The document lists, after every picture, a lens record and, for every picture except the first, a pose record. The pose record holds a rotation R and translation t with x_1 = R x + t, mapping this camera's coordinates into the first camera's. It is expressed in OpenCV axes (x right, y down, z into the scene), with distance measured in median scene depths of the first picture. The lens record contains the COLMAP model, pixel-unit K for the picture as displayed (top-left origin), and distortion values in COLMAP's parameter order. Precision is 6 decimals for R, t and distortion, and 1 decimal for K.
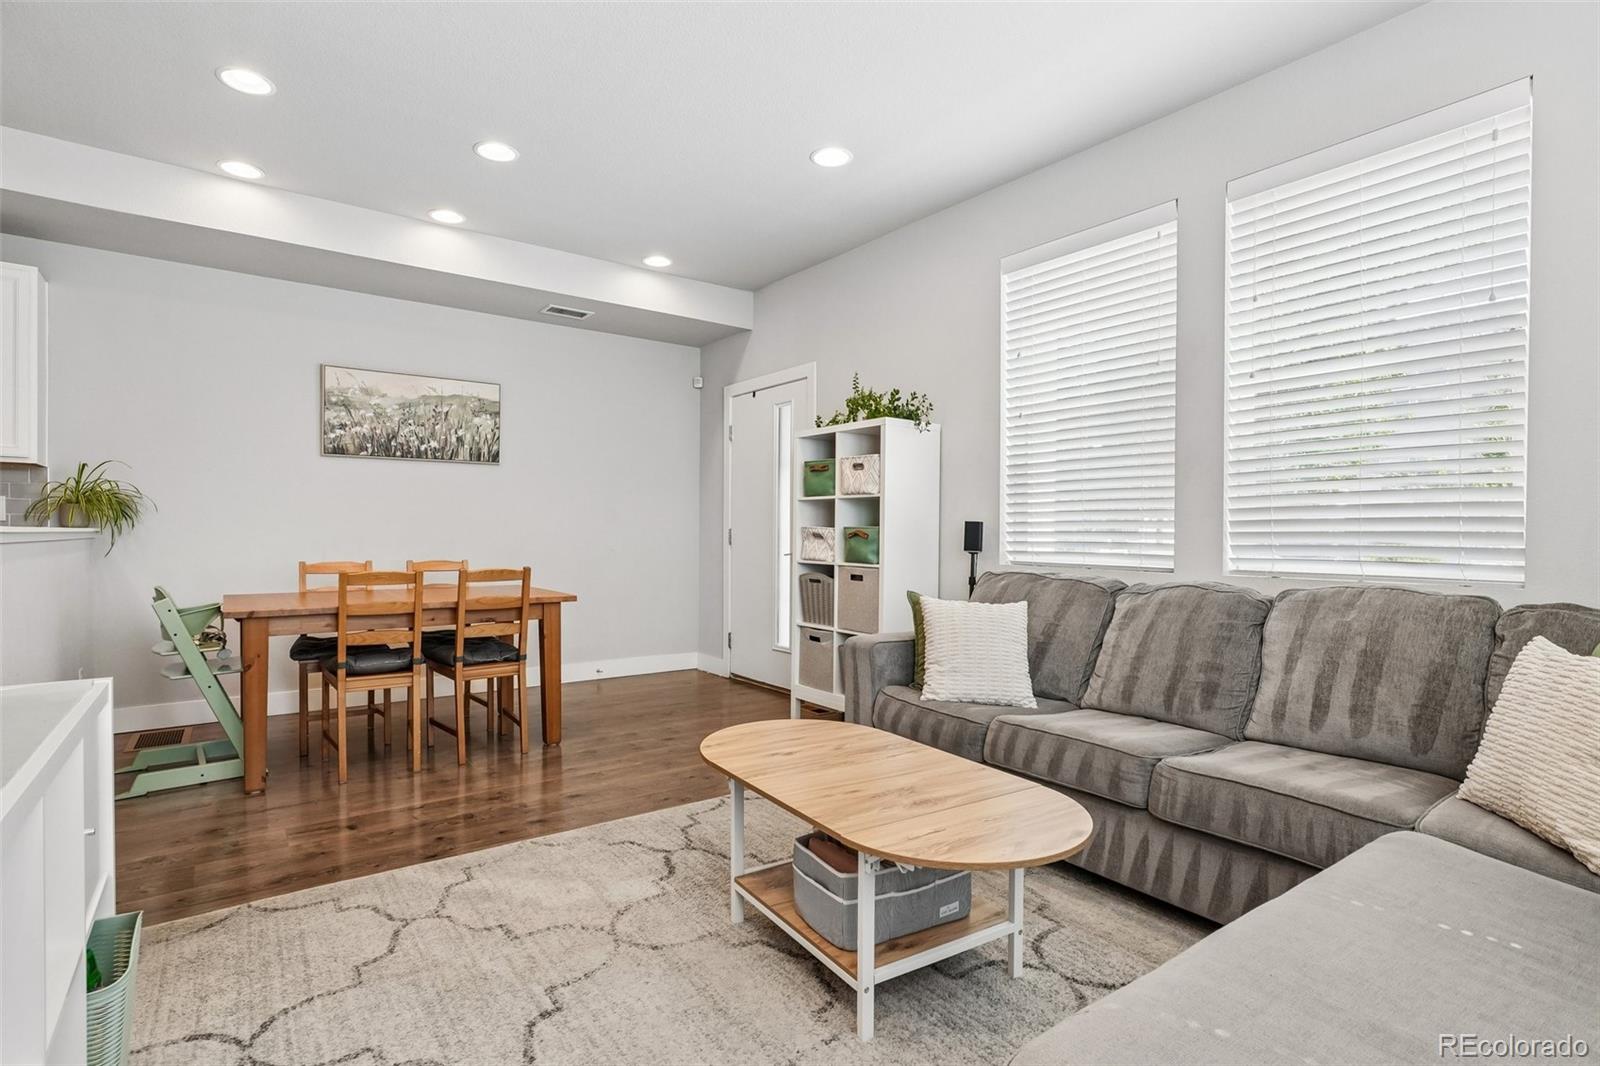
lens RADIAL K [[795.8, 0, 800.5], [0, 795.8, 539.4], [0, 0, 1]] dist [-0.029602, 0.003123]
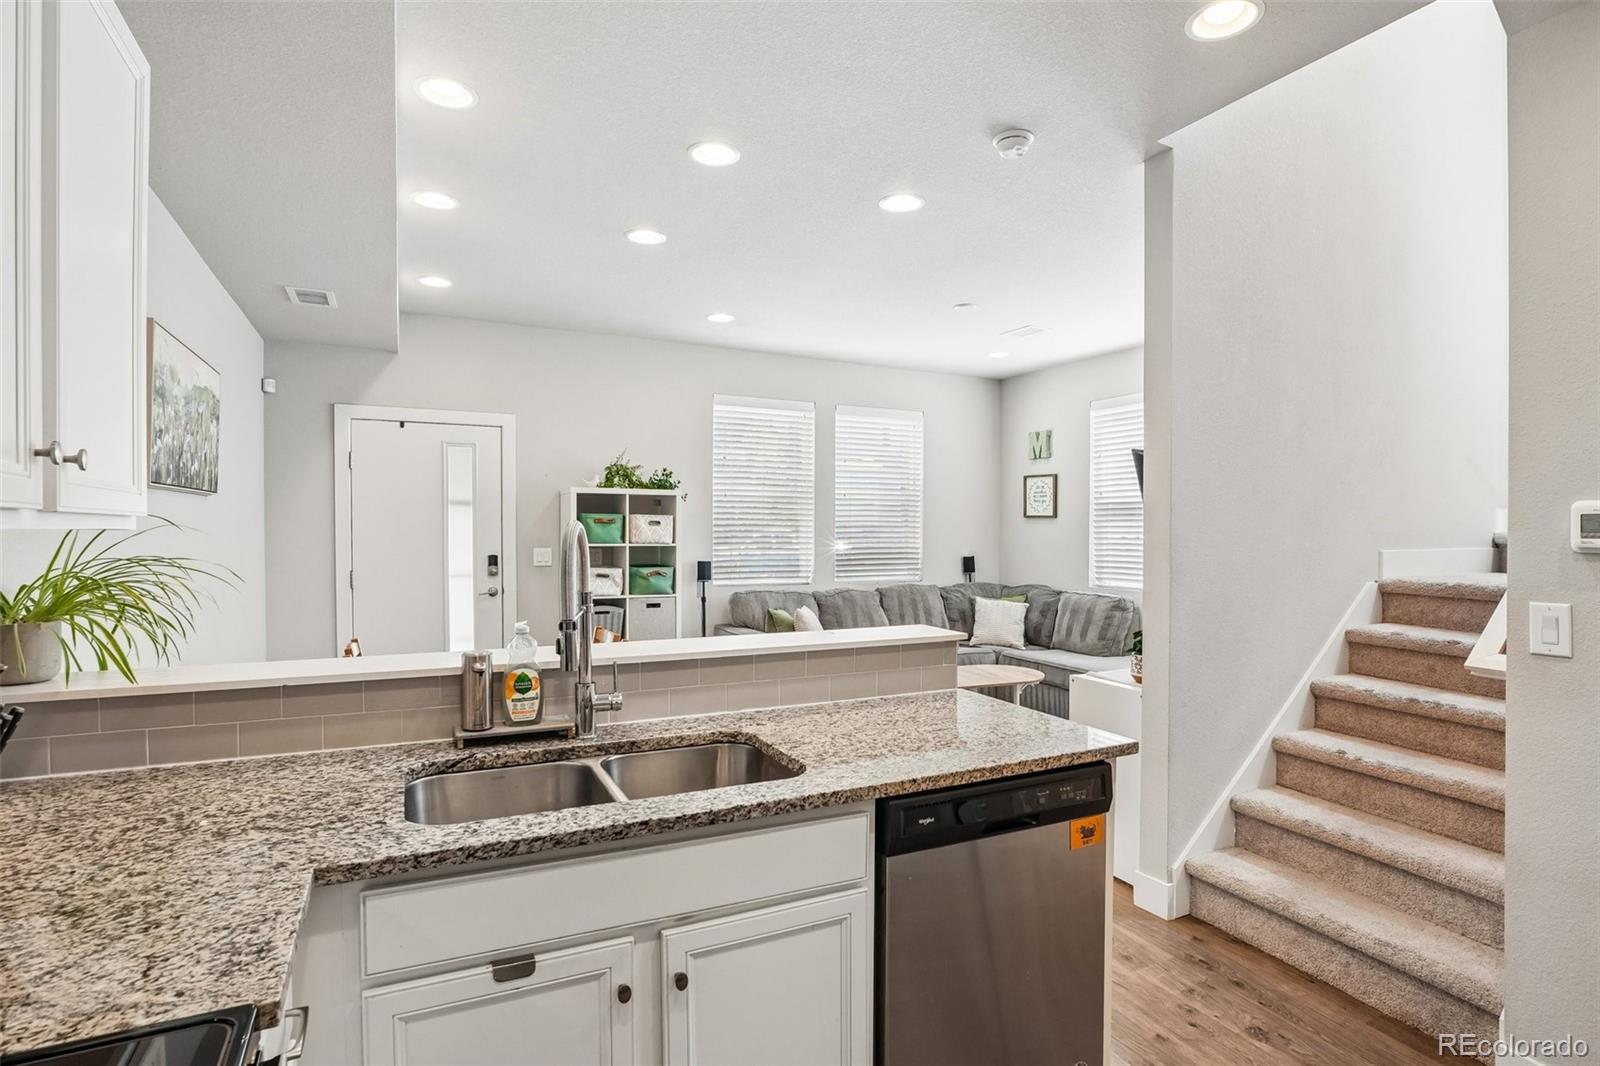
lens RADIAL K [[795.8, 0, 792.1], [0, 795.8, 542.9], [0, 0, 1]] dist [-0.029602, 0.003123]
pose [[0.181176, -0.023027, 0.983181, -1.260838], [0.004696, 0.999735, 0.022549, -0.091282], [-0.983439, 0.000532, 0.181236, 0.550716]]
